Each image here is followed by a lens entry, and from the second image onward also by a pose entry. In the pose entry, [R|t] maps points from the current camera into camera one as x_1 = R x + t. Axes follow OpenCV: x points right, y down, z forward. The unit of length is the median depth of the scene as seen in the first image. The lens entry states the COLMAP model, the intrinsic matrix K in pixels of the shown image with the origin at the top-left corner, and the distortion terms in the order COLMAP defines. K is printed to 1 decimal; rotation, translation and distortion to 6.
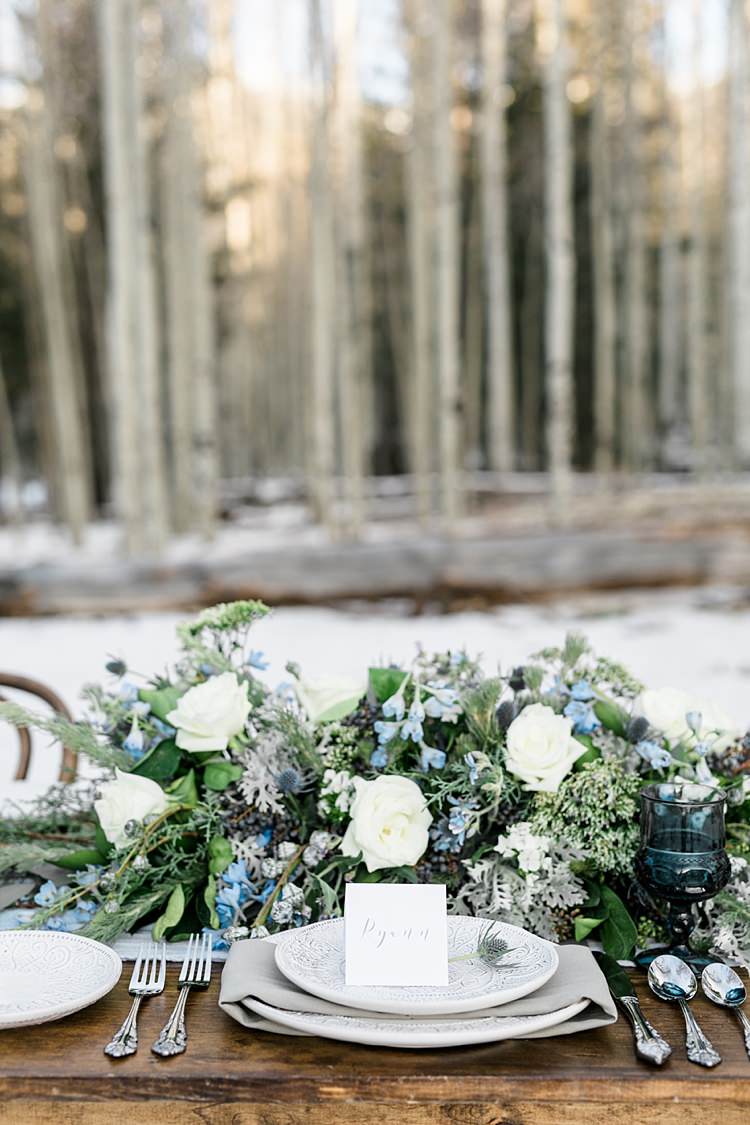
lens RADIAL K [[1717.4, 0, 374.5], [0, 1717.4, 588.2], [0, 0, 1]] dist [0.046461, -0.033222]
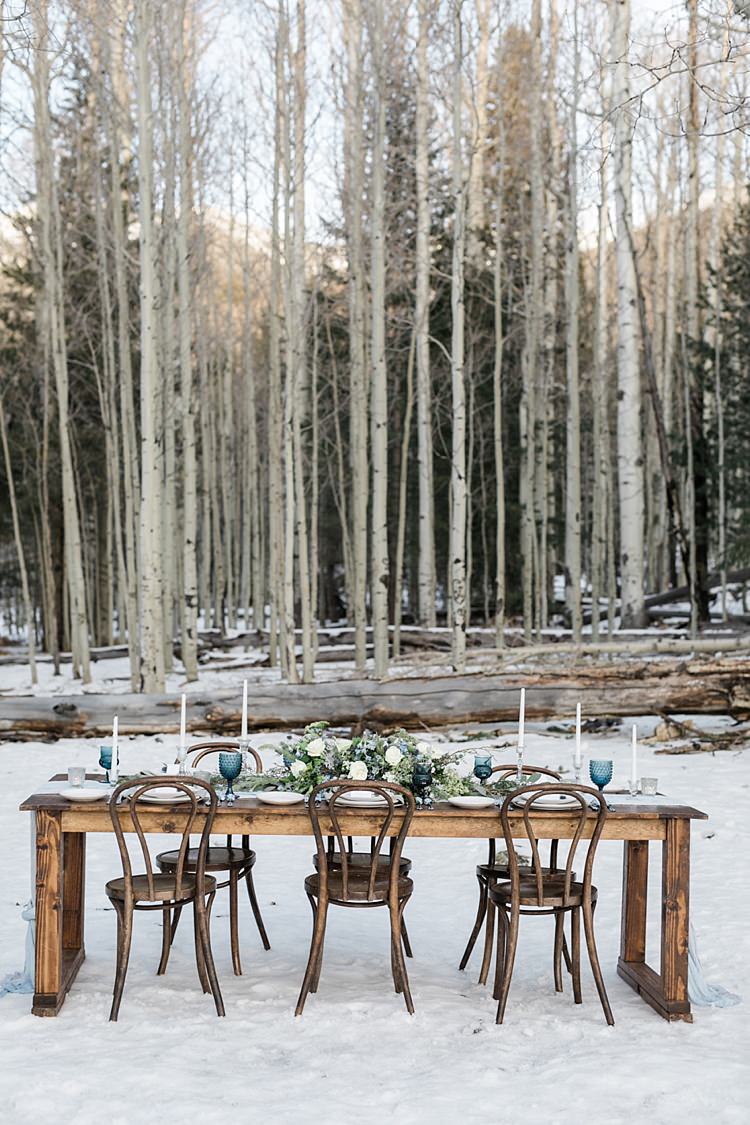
lens RADIAL K [[1717.4, 0, 374.5], [0, 1717.4, 588.2], [0, 0, 1]] dist [0.046461, -0.033222]
pose [[0.999171, 0.014076, 0.038208, -0.121203], [-0.011235, 0.997227, -0.073567, -0.008752], [-0.039137, 0.073077, 0.996558, -3.317512]]
